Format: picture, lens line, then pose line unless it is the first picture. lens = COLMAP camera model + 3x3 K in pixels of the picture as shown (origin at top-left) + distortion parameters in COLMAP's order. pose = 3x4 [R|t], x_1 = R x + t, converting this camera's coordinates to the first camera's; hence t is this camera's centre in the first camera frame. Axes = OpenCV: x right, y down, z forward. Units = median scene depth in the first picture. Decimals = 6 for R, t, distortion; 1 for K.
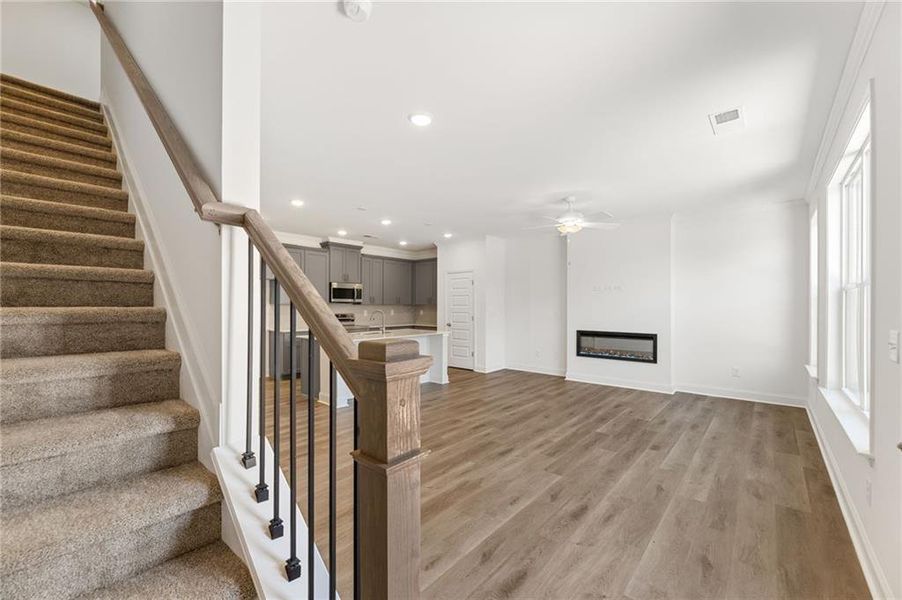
lens RADIAL K [[368.0, 0, 452.9], [0, 368.0, 307.2], [0, 0, 1]] dist [-0.001990, -0.000037]
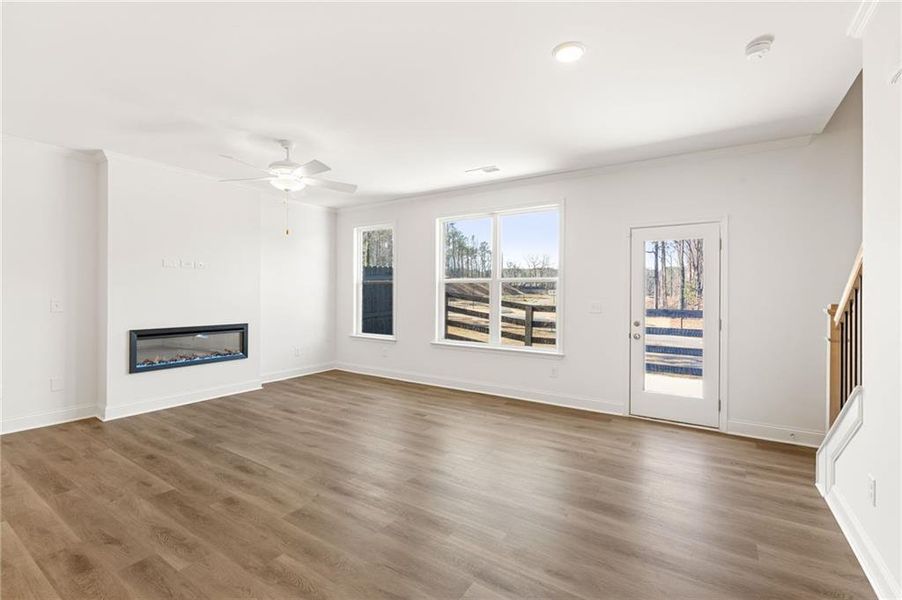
lens RADIAL K [[398.4, 0, 455.1], [0, 398.4, 294.7], [0, 0, 1]] dist [-0.003776, -0.000884]
pose [[-0.131835, -0.006056, 0.991253, -0.479308], [-0.001143, 0.999982, 0.005957, -0.000108], [-0.991271, -0.000348, -0.131839, 0.726983]]
